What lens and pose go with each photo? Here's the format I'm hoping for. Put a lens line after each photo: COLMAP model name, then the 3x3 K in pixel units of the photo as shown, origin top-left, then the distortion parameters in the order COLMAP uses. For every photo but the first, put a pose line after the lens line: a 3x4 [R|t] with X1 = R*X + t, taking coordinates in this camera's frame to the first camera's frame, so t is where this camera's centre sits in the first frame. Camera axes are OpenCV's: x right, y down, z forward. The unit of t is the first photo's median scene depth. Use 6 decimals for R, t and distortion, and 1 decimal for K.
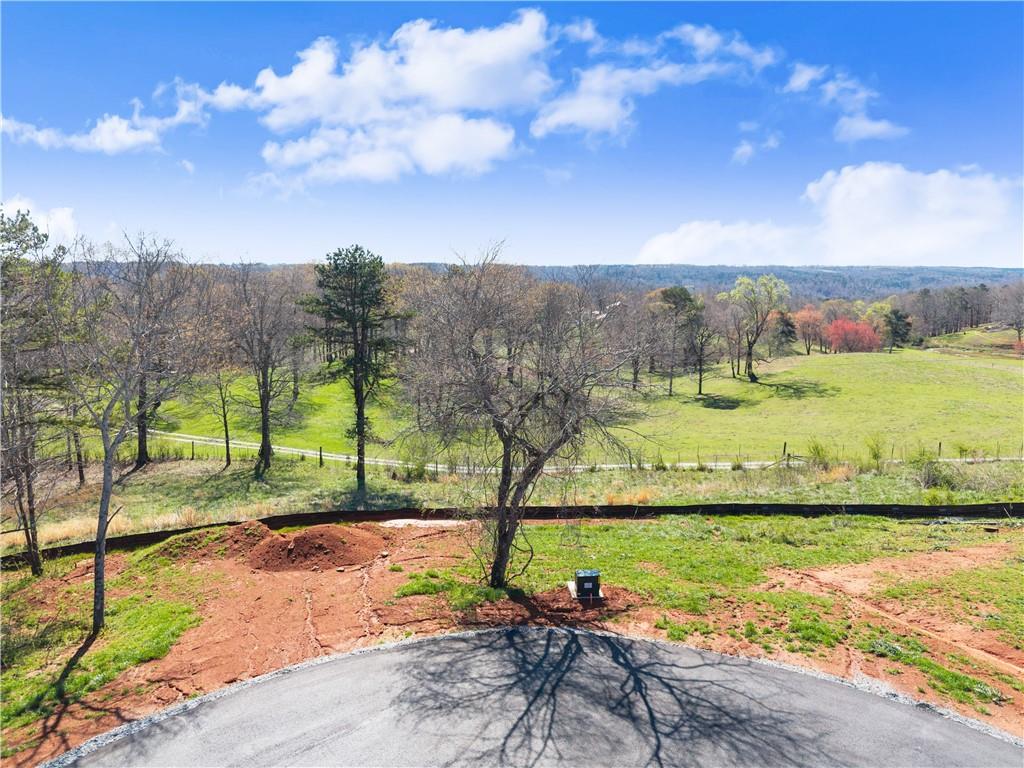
lens RADIAL K [[683.7, 0, 514.4], [0, 683.7, 386.1], [0, 0, 1]] dist [0.023121, -0.020764]
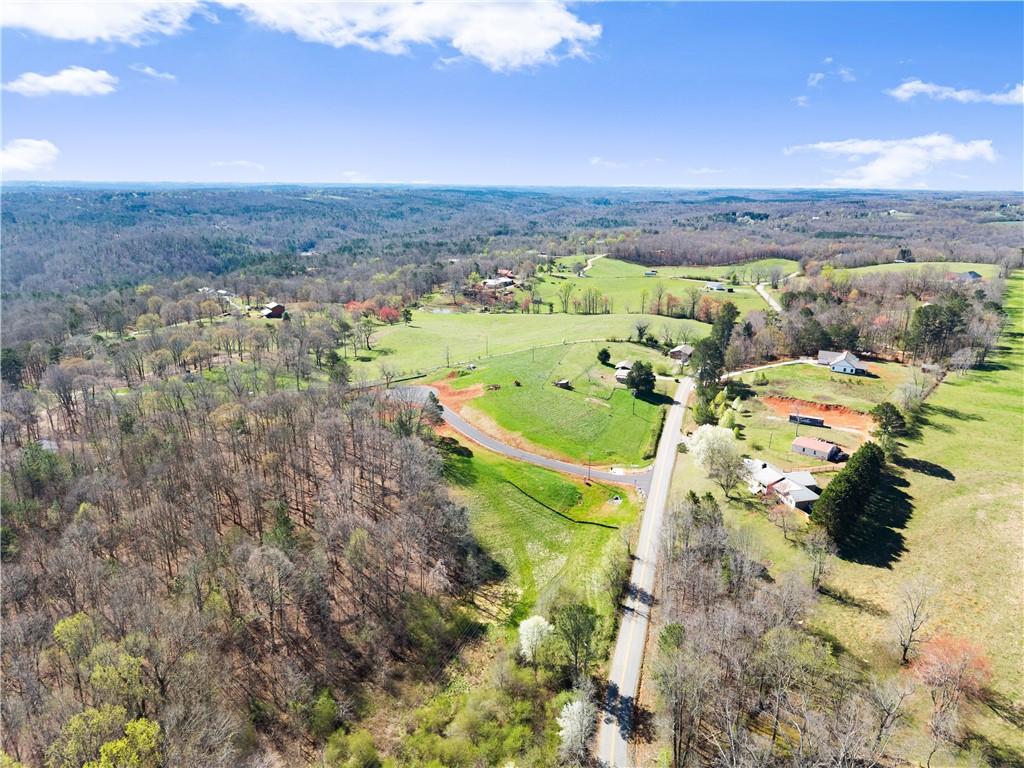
lens RADIAL K [[686.4, 0, 514.2], [0, 686.4, 381.1], [0, 0, 1]] dist [0.095118, -0.198725]
pose [[0.781667, -0.167825, 0.600692, -0.856204], [0.097119, 0.984121, 0.148572, -0.219923], [-0.616088, -0.057795, 0.785554, -1.532084]]
